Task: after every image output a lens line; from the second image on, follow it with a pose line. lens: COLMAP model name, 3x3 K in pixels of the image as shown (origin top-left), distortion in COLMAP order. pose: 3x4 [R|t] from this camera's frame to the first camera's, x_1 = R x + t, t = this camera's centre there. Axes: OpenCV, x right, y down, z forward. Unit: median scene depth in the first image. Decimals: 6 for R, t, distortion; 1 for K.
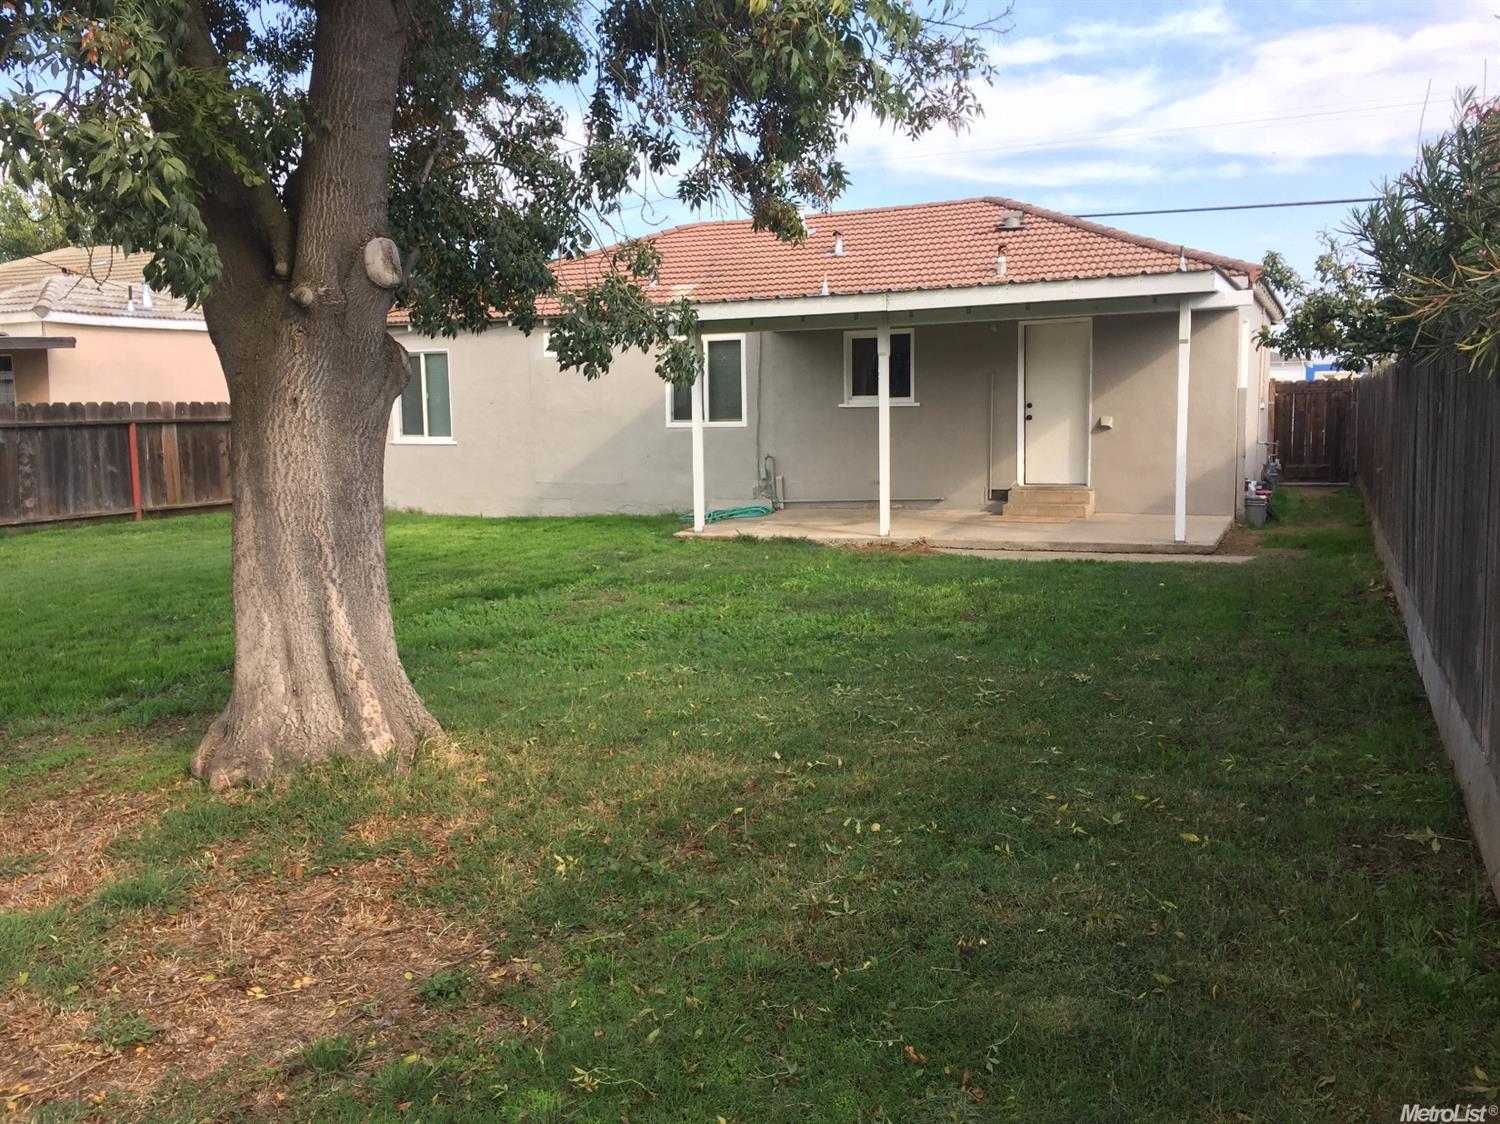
lens RADIAL K [[1295.3, 0, 750.0], [0, 1295.3, 562.0], [0, 0, 1]] dist [0.001445, 0.002658]
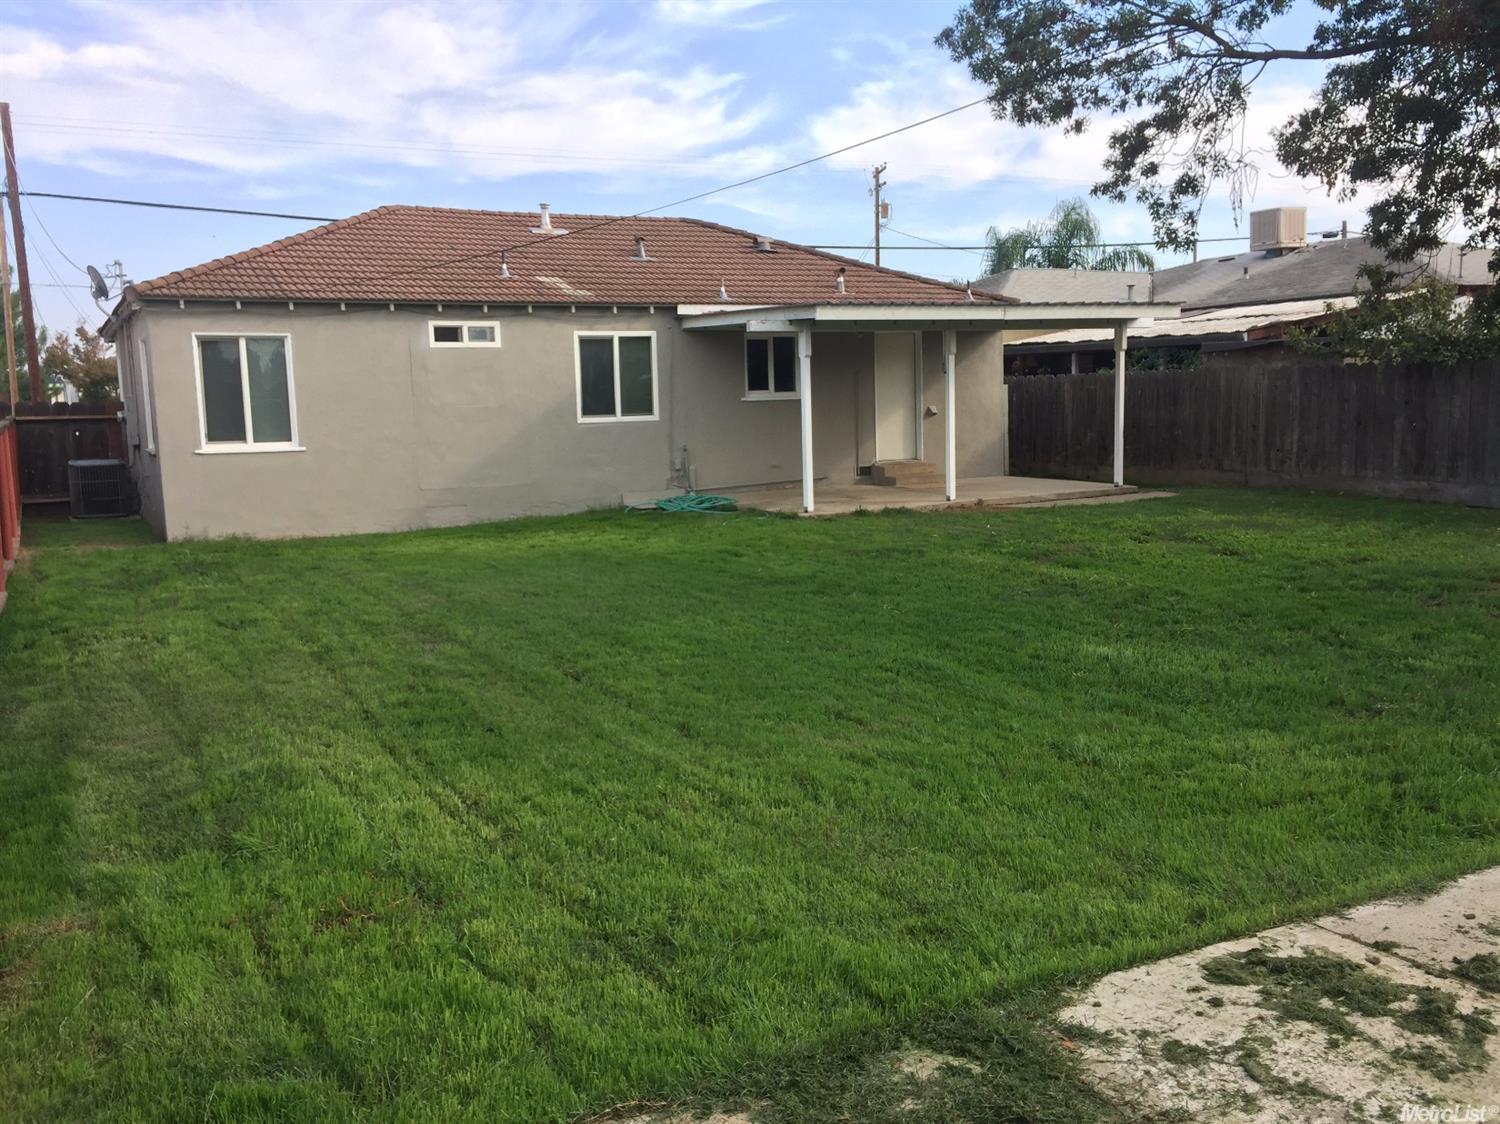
lens RADIAL K [[1273.3, 0, 743.0], [0, 1273.3, 562.8], [0, 0, 1]] dist [0.065628, -0.161405]
pose [[0.603848, -0.106028, 0.790017, -0.789372], [0.107914, 0.992863, 0.050768, -0.035451], [-0.789761, 0.054598, 0.610980, 0.325250]]
